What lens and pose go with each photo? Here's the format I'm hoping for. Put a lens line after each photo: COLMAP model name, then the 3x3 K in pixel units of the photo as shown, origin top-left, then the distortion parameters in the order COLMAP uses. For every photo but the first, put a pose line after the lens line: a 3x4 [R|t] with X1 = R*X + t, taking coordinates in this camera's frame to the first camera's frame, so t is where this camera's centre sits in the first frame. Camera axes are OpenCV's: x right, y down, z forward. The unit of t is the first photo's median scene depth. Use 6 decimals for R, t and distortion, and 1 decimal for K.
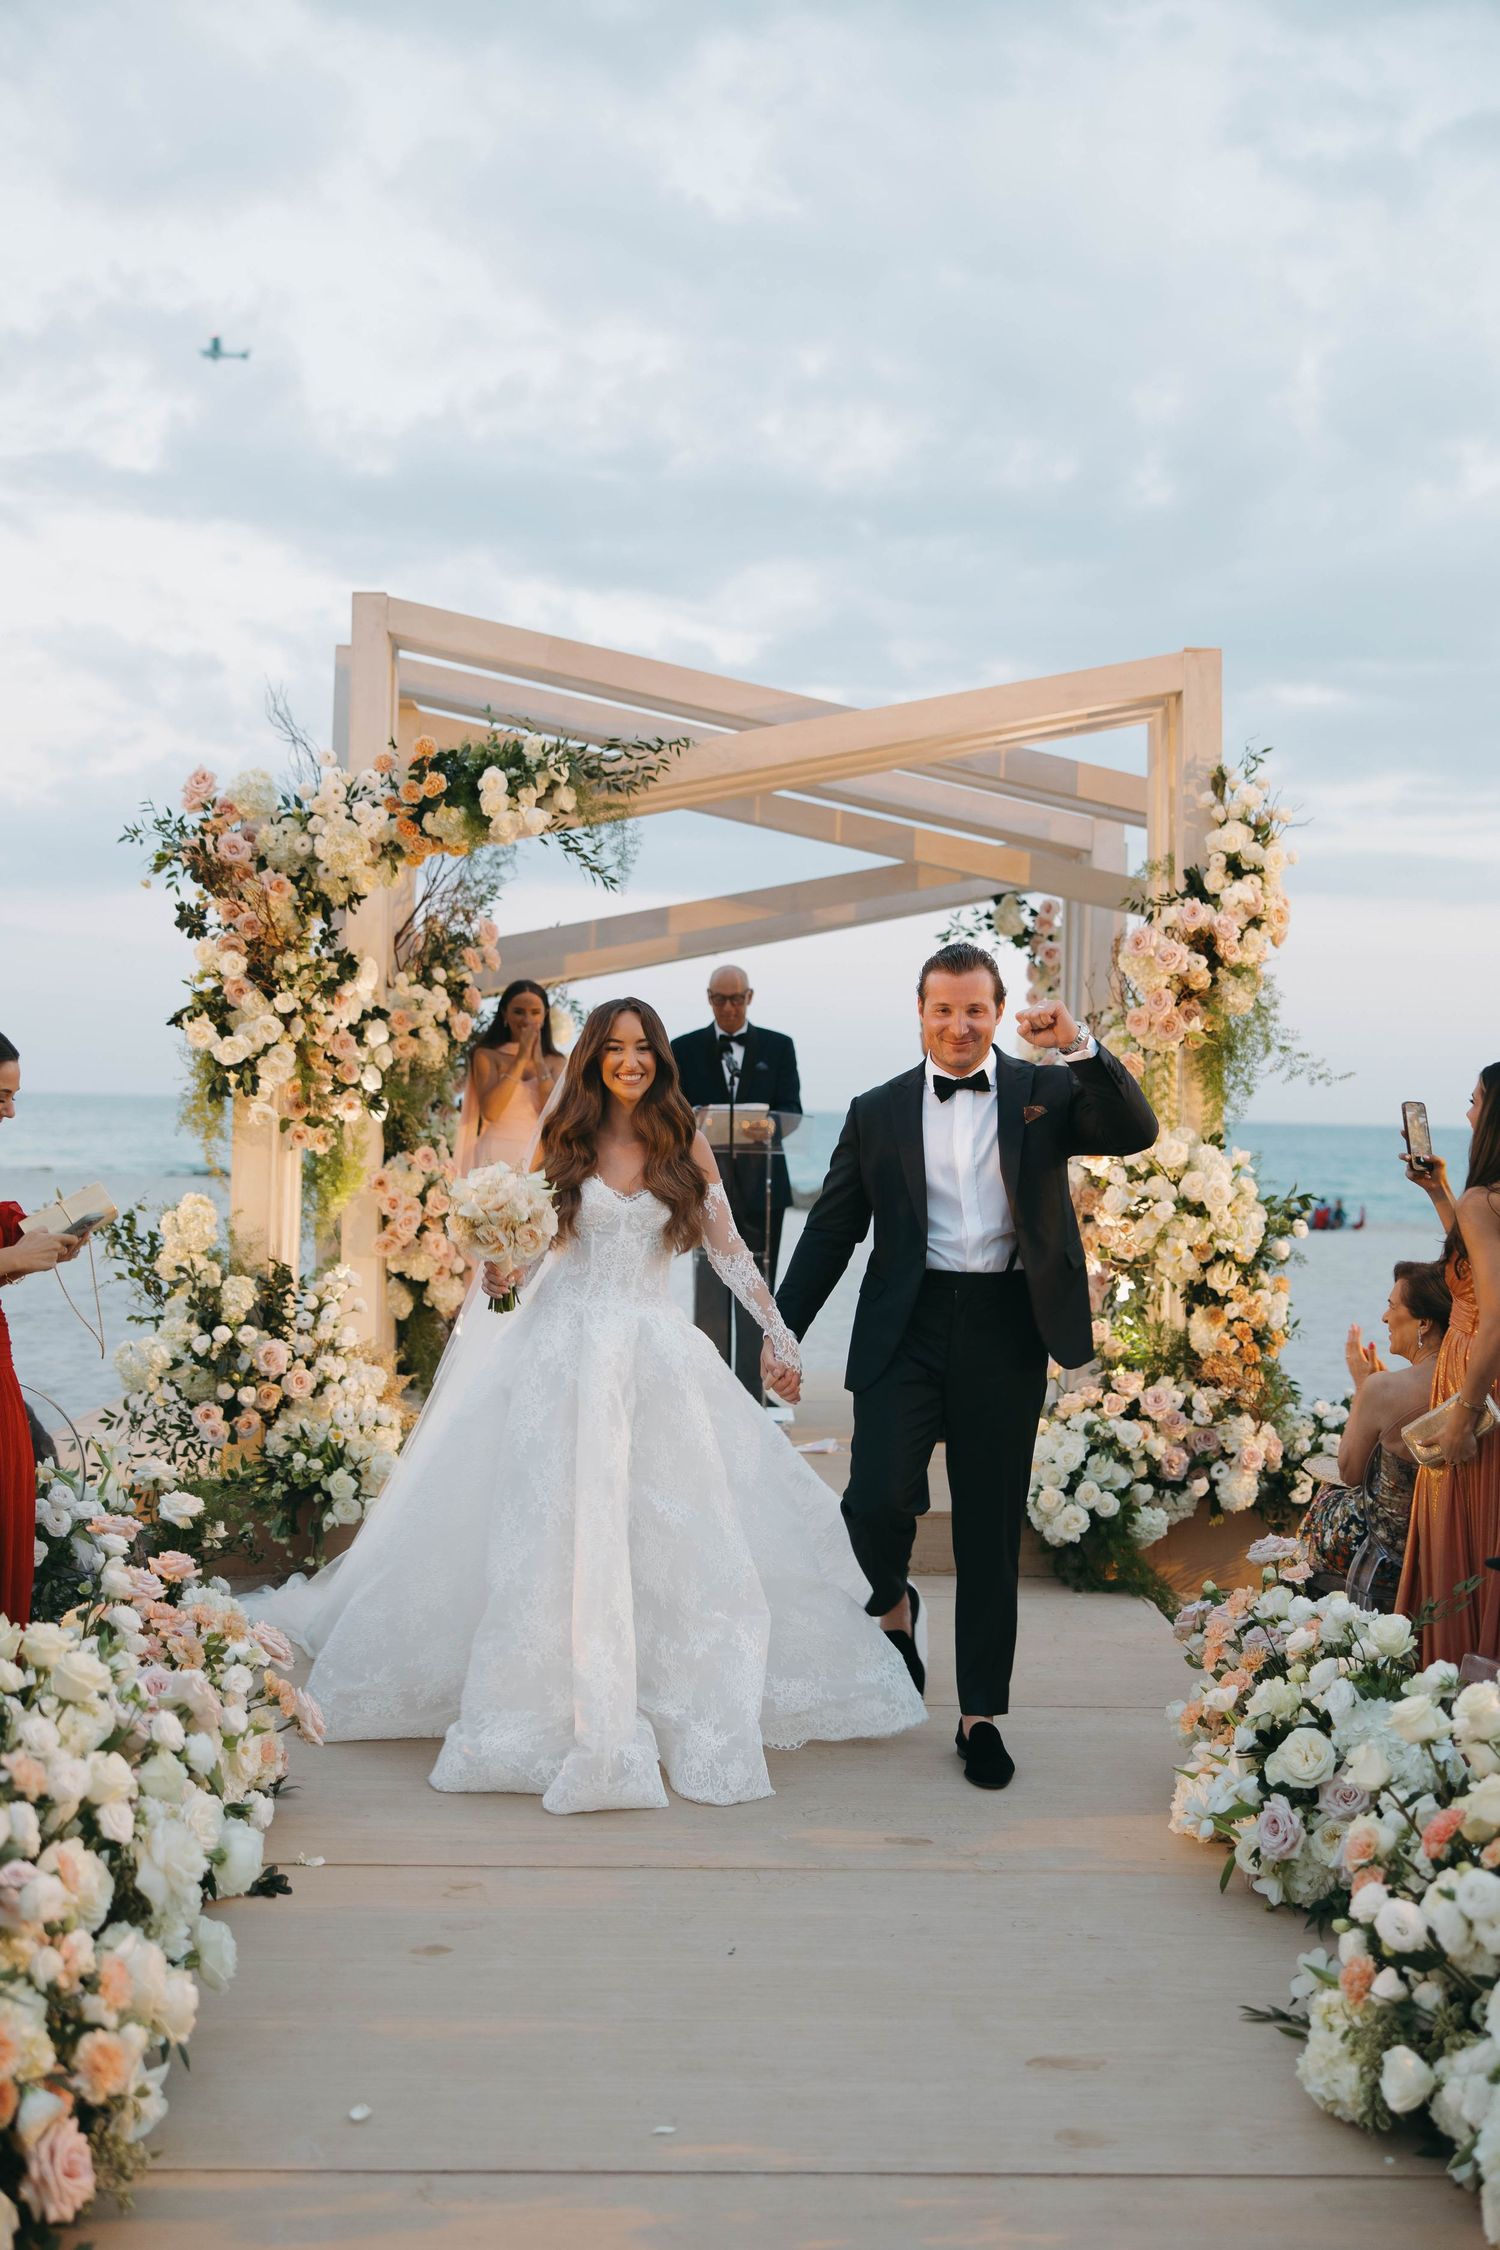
lens RADIAL K [[2334.8, 0, 761.9], [0, 2334.8, 1144.4], [0, 0, 1]] dist [-0.007499, 0.004335]
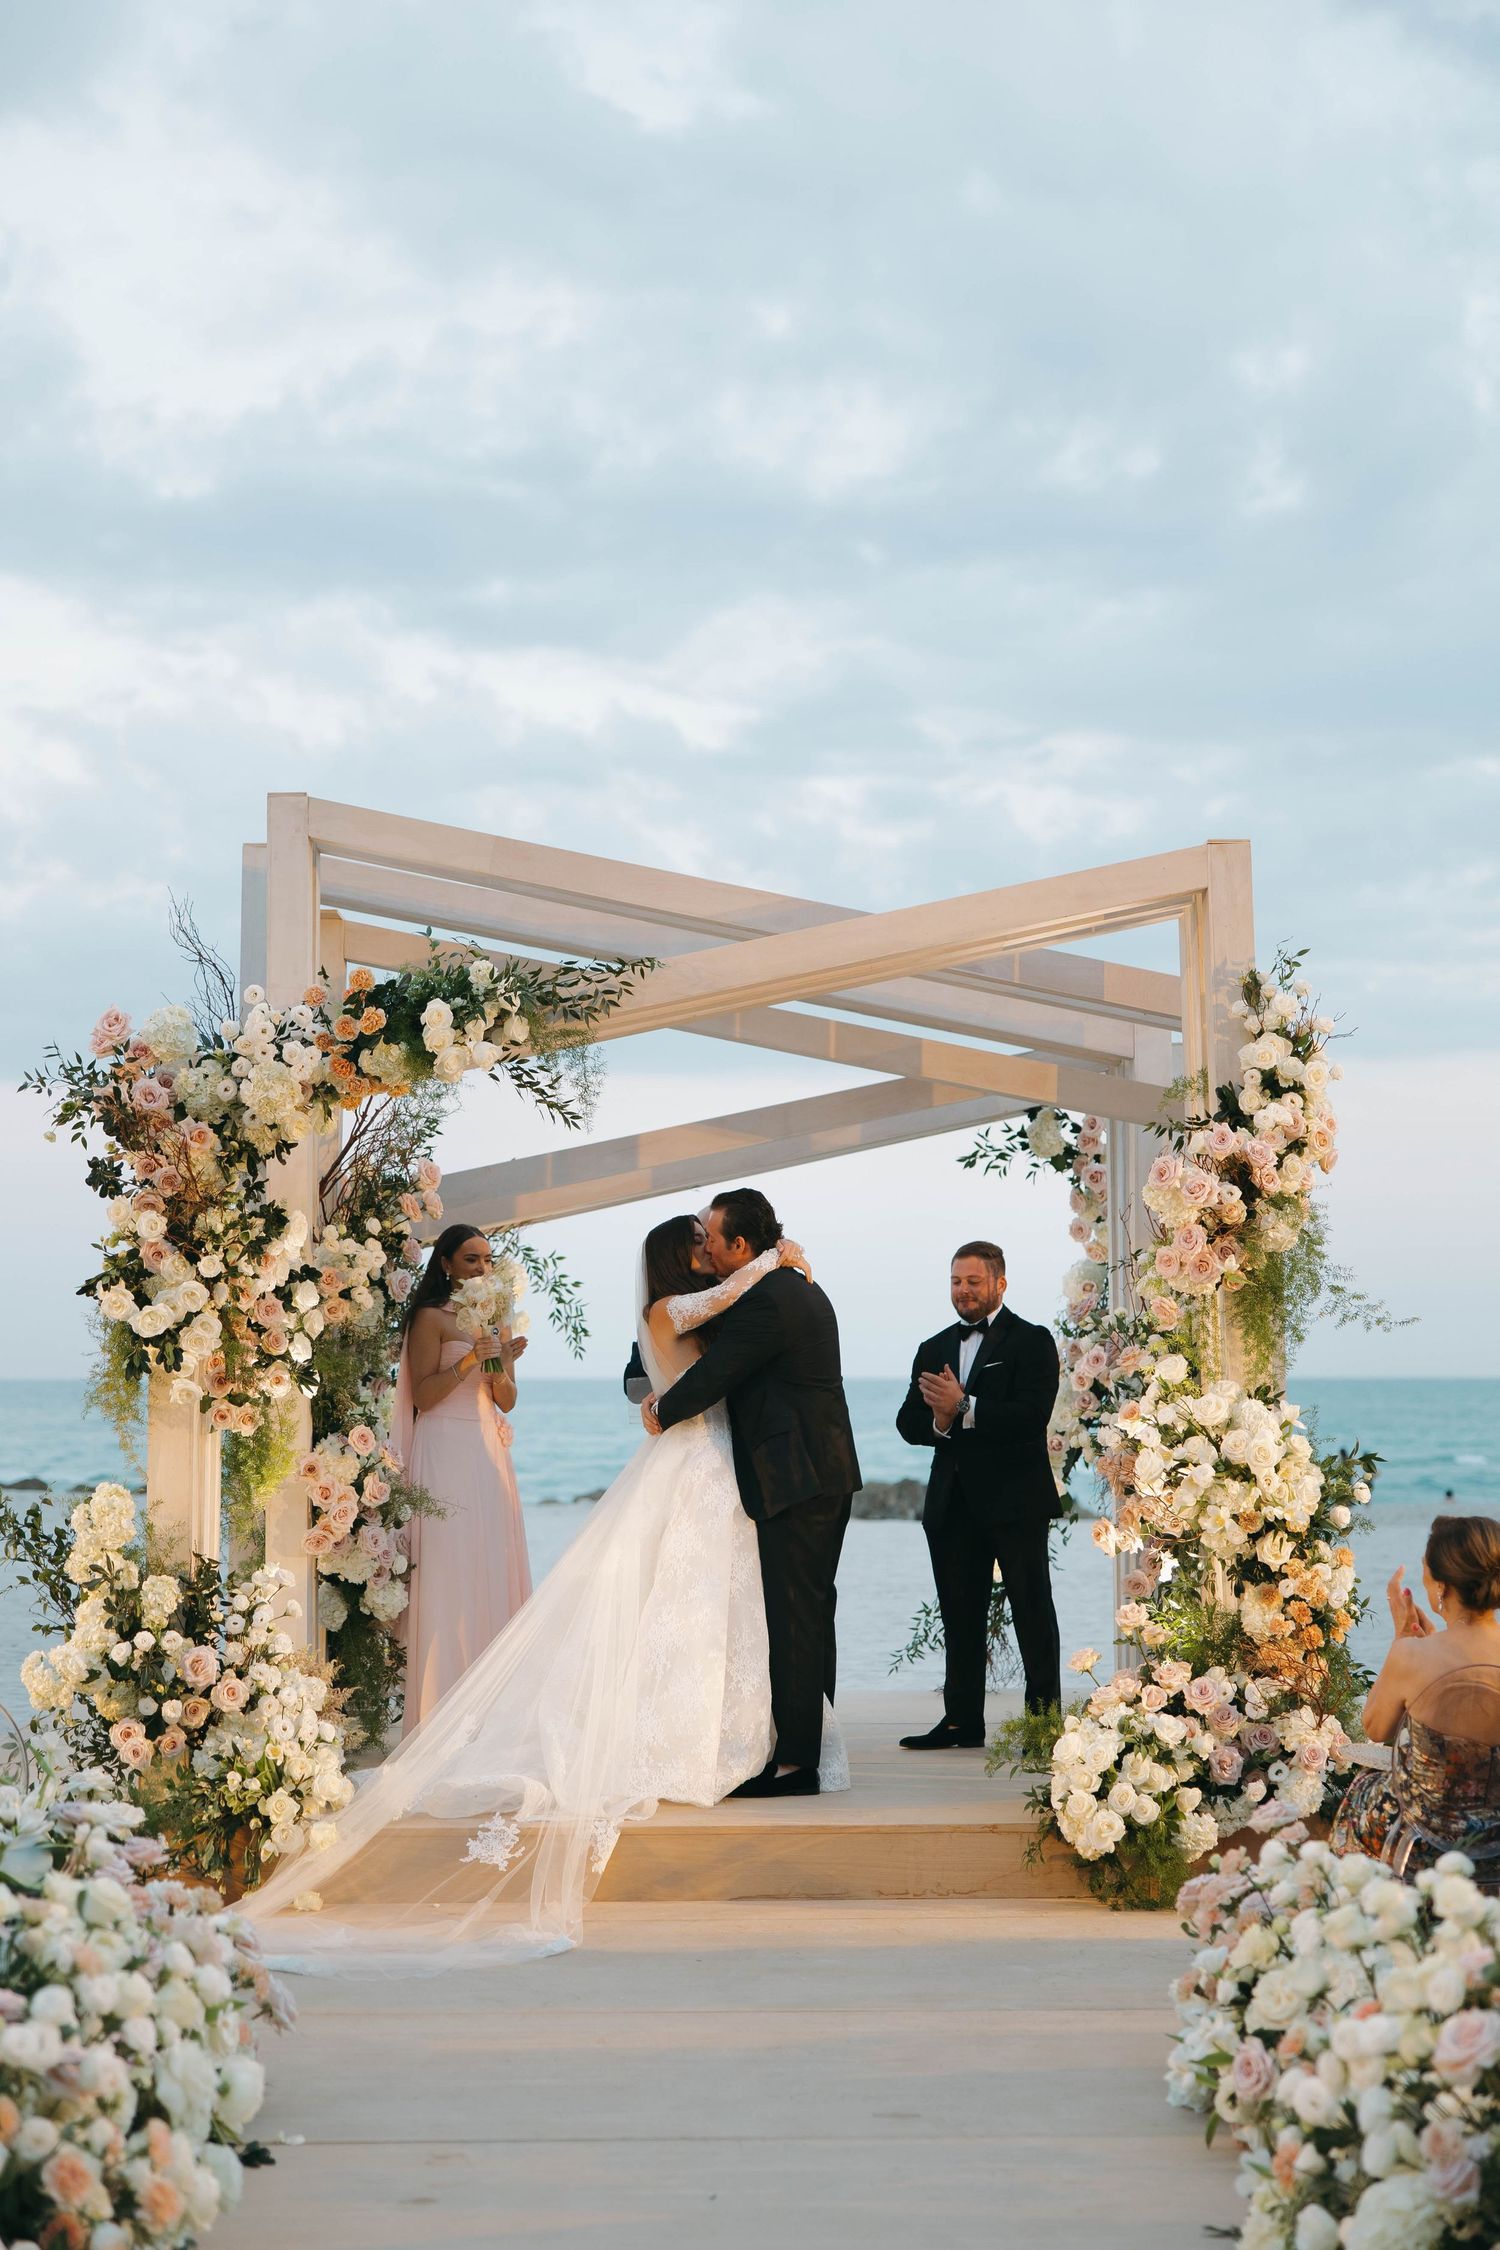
lens RADIAL K [[3325.7, 0, 739.7], [0, 3325.7, 1150.0], [0, 0, 1]] dist [0.020391, 0.044571]
pose [[0.999569, -0.026488, -0.012679, 0.016054], [0.025341, 0.996197, -0.083368, 0.006341], [0.014839, 0.083011, 0.996438, -0.266201]]
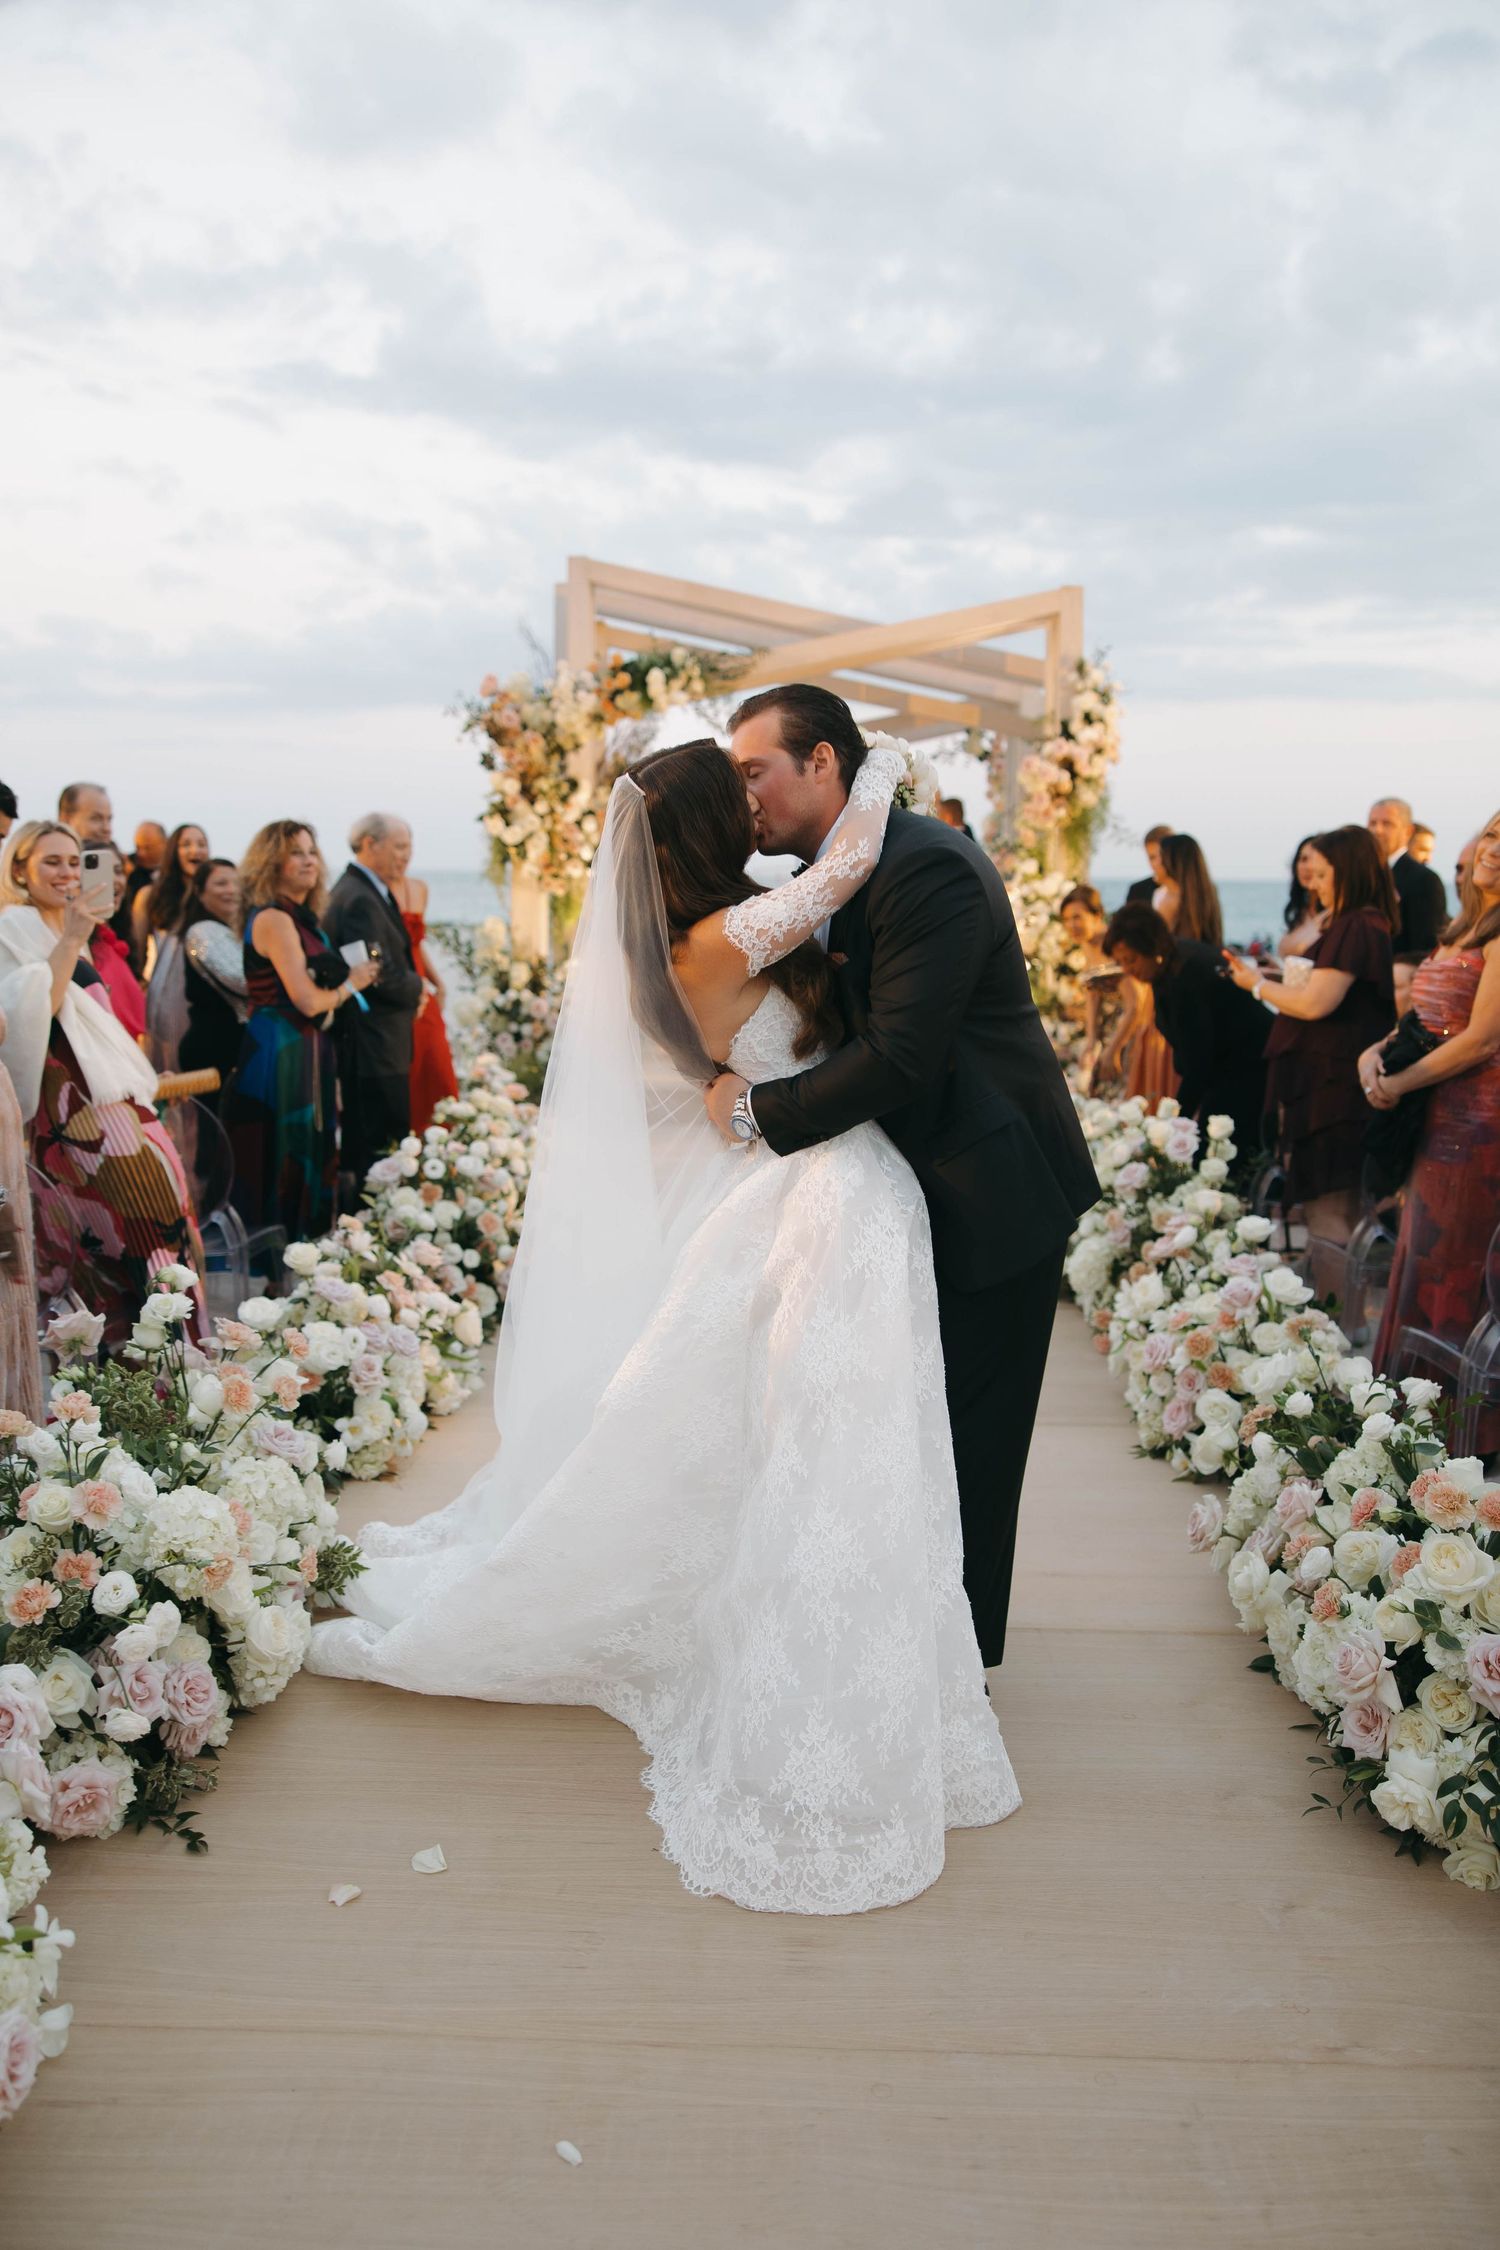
lens RADIAL K [[1779.1, 0, 746.7], [0, 1779.1, 1136.1], [0, 0, 1]] dist [0.000730, -0.001553]
pose [[0.998375, -0.004366, -0.056813, 0.026157], [0.011718, 0.991480, 0.129733, 0.012492], [0.055762, -0.130188, 0.989920, -0.349221]]
